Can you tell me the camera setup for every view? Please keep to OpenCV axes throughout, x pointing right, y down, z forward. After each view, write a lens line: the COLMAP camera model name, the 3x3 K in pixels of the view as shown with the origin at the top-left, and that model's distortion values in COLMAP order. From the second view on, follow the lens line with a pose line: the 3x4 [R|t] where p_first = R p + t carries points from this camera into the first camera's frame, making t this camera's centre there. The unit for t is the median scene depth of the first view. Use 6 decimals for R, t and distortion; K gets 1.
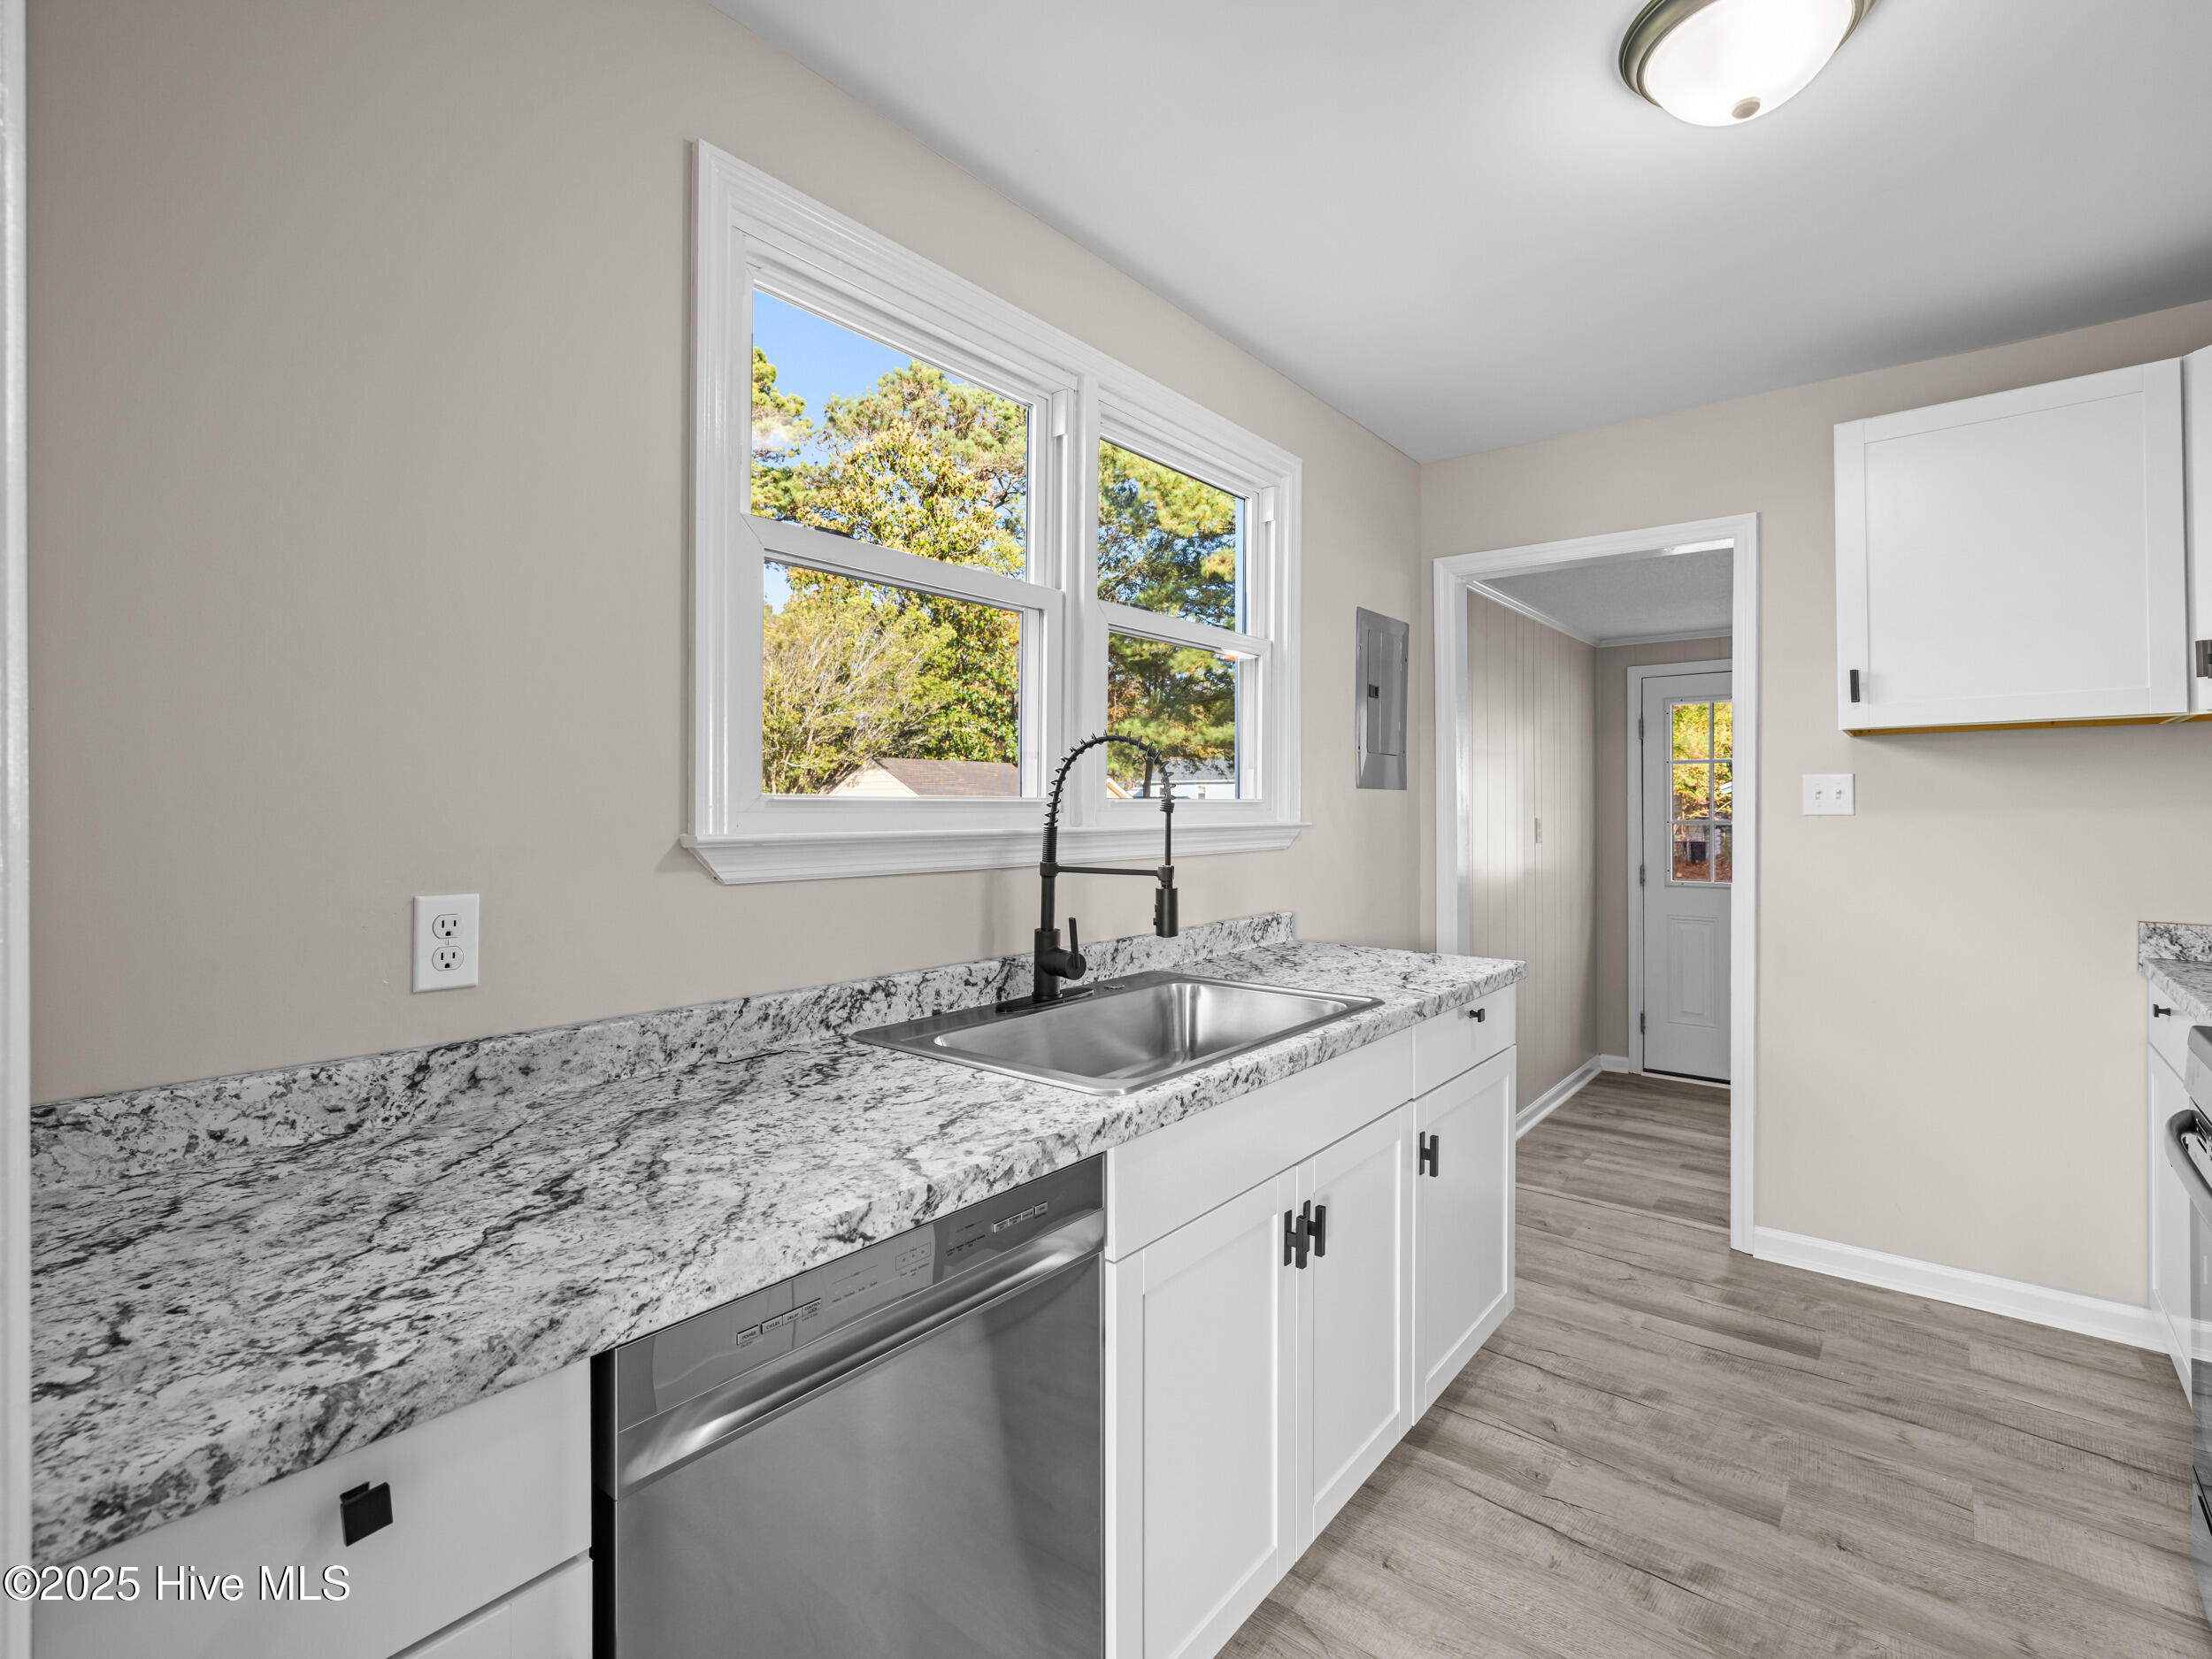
lens RADIAL K [[1045.1, 0, 1101.8], [0, 1045.1, 807.0], [0, 0, 1]] dist [0.000100, 0.001167]
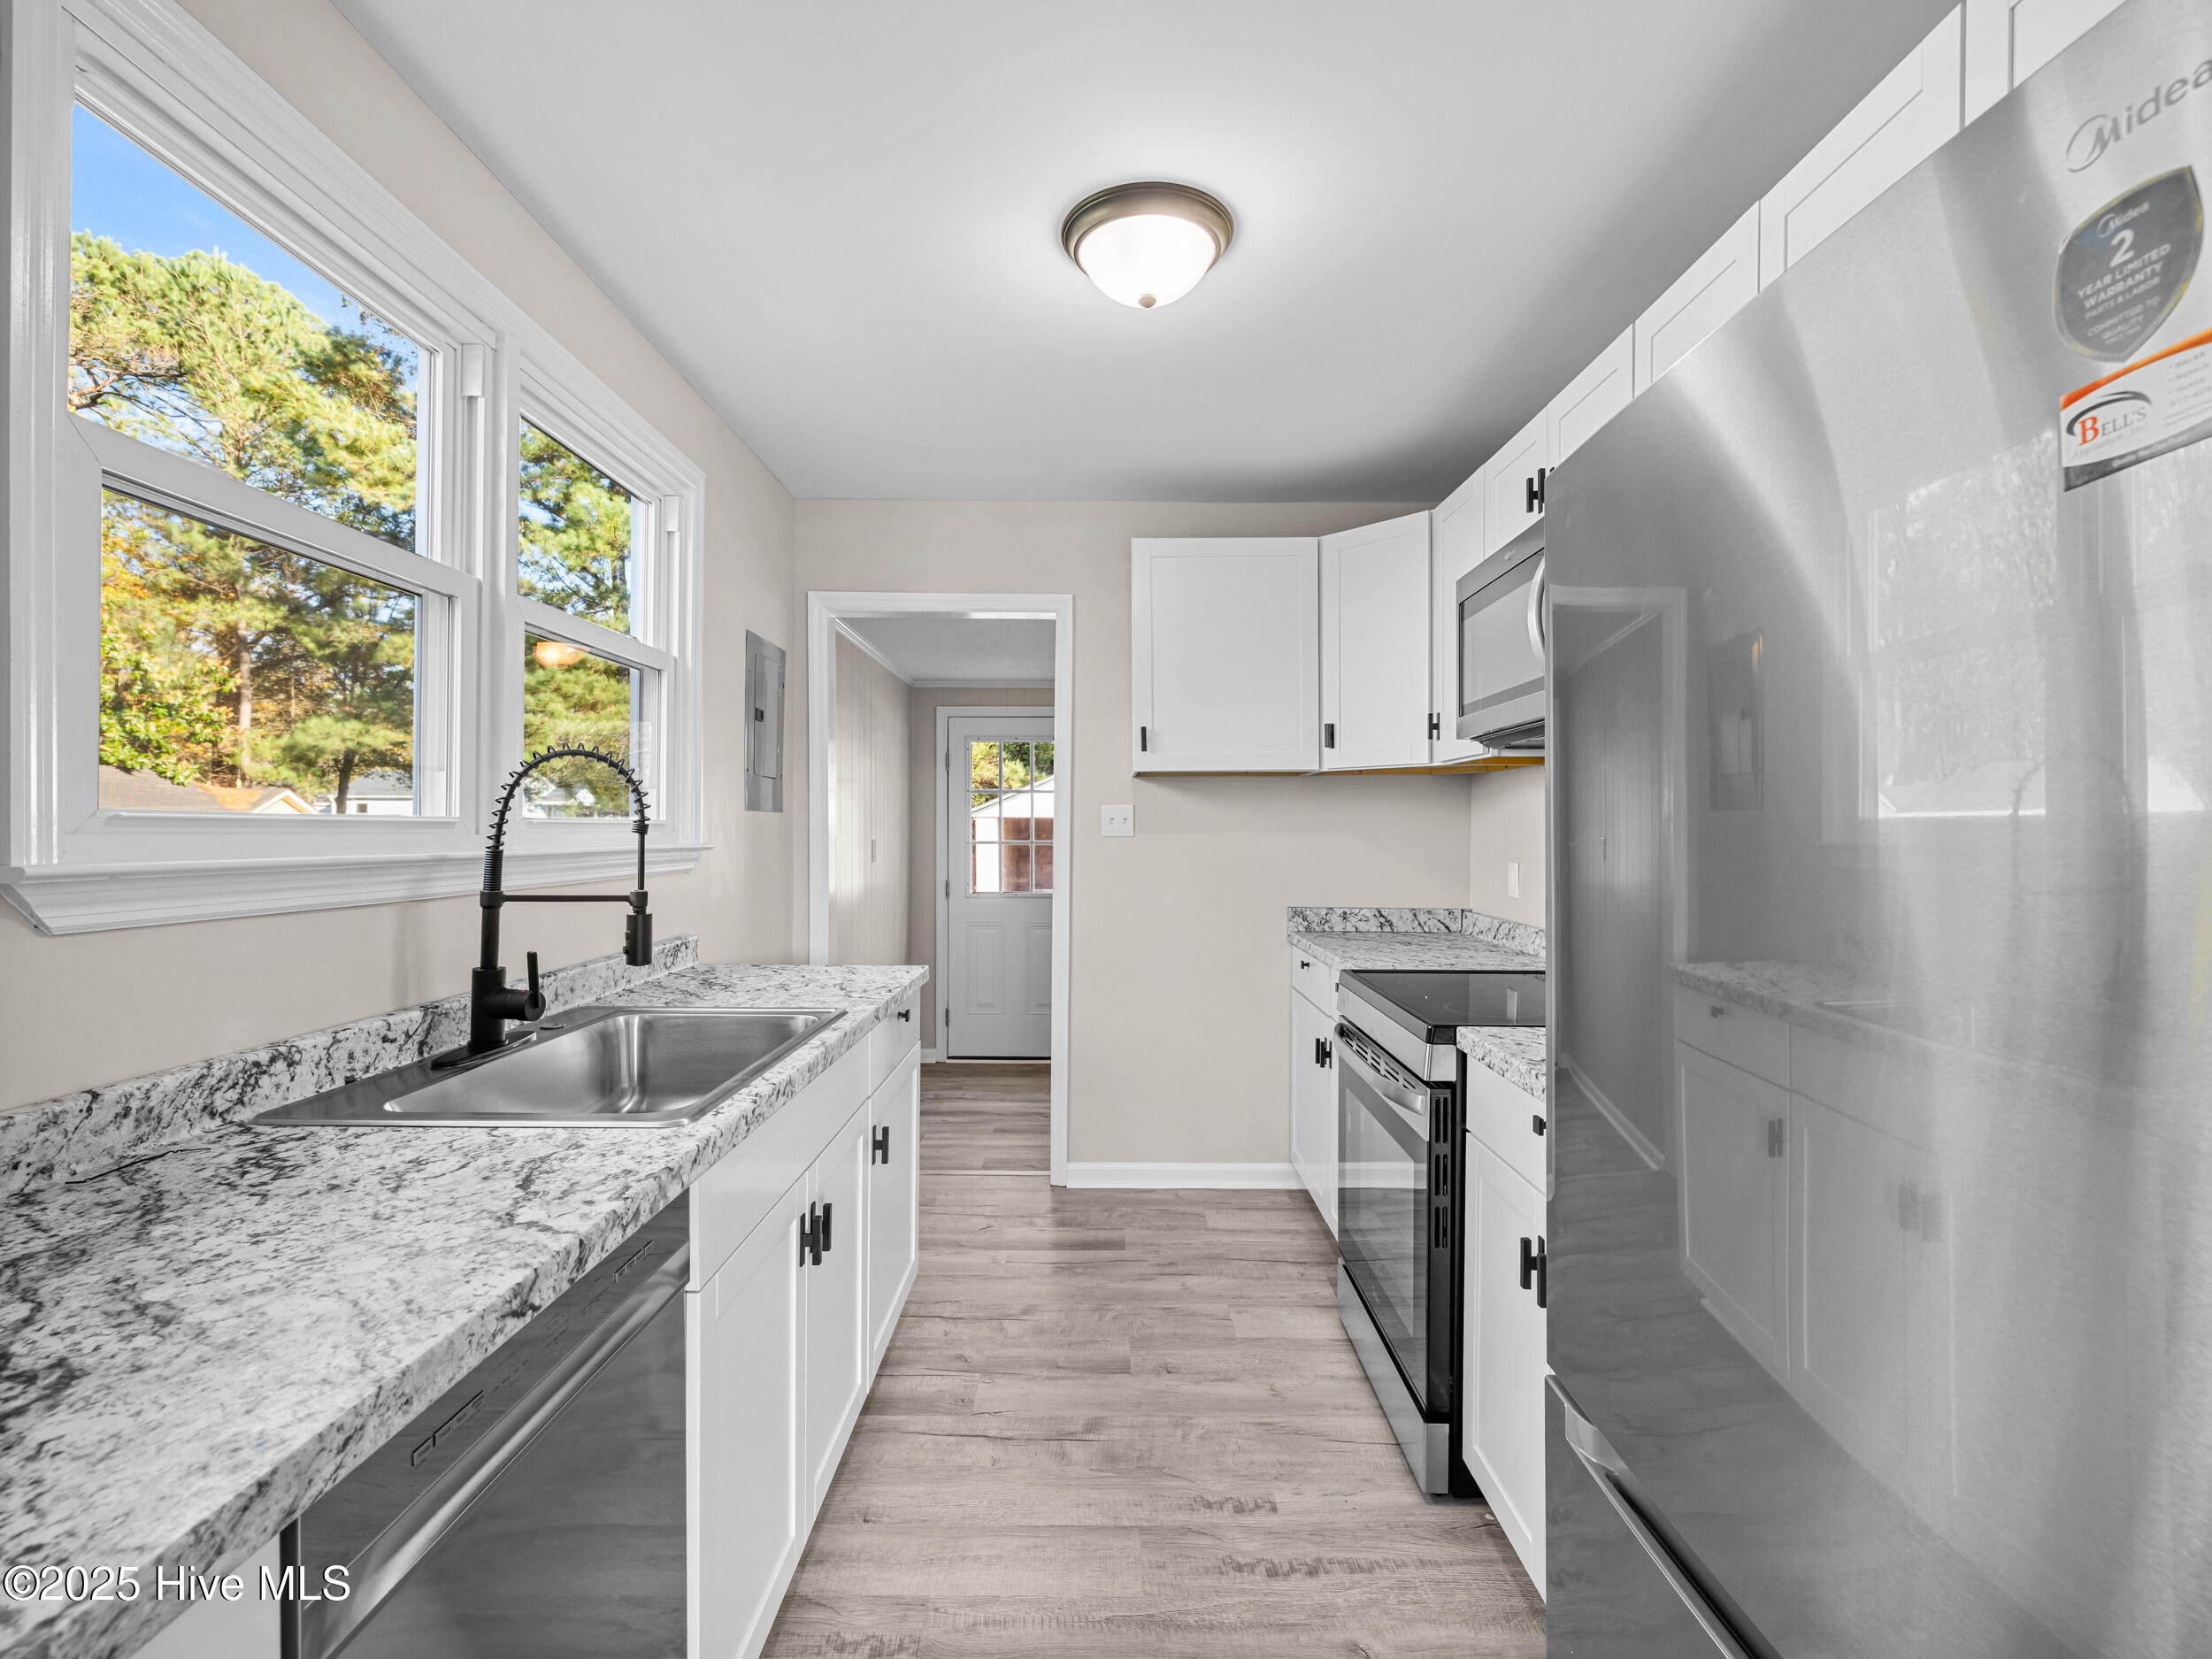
lens RADIAL K [[1045.1, 0, 1097.3], [0, 1045.1, 844.4], [0, 0, 1]] dist [0.000100, 0.001167]
pose [[0.780550, -0.005589, 0.625068, -0.198701], [-0.003802, 0.999899, 0.013688, 0.000017], [-0.625082, -0.013061, 0.780450, 0.001719]]
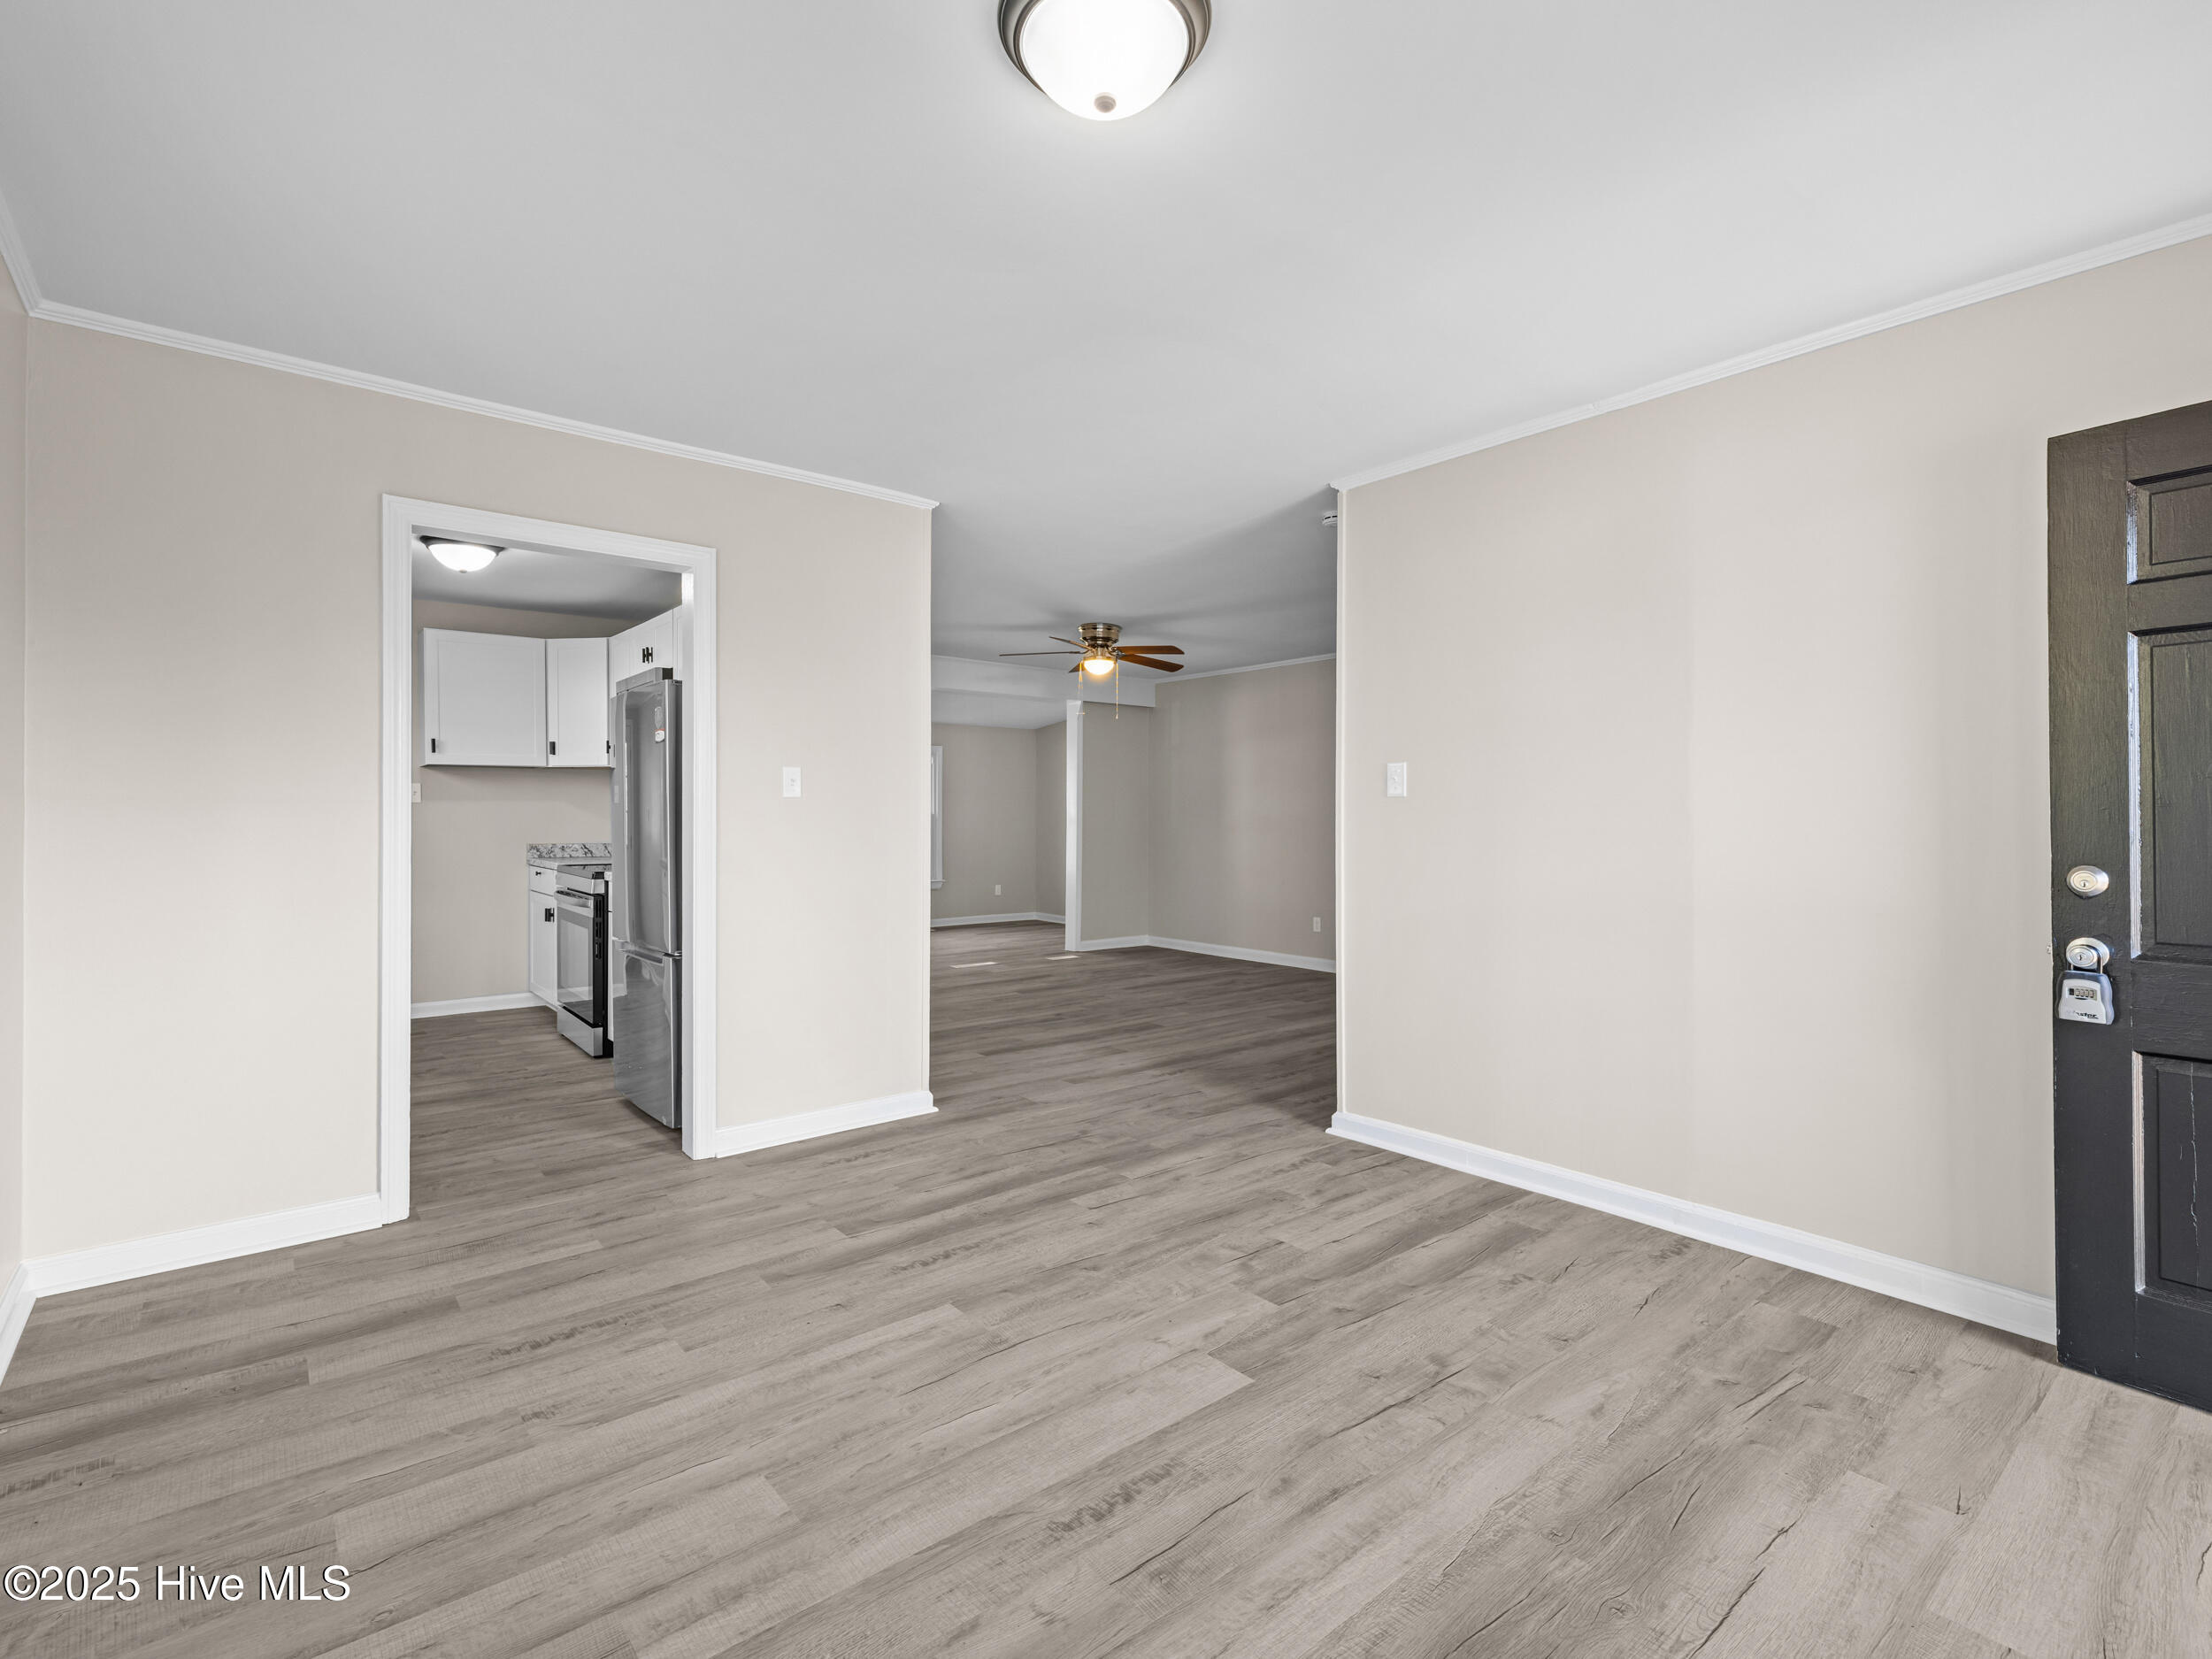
lens RADIAL K [[1045.1, 0, 1100.6], [0, 1045.1, 819.3], [0, 0, 1]] dist [0.000100, 0.001167]
pose [[0.201260, -0.002098, 0.979536, -1.593769], [-0.003852, 0.999988, 0.002933, 0.042826], [-0.979530, -0.004363, 0.201249, -1.158213]]
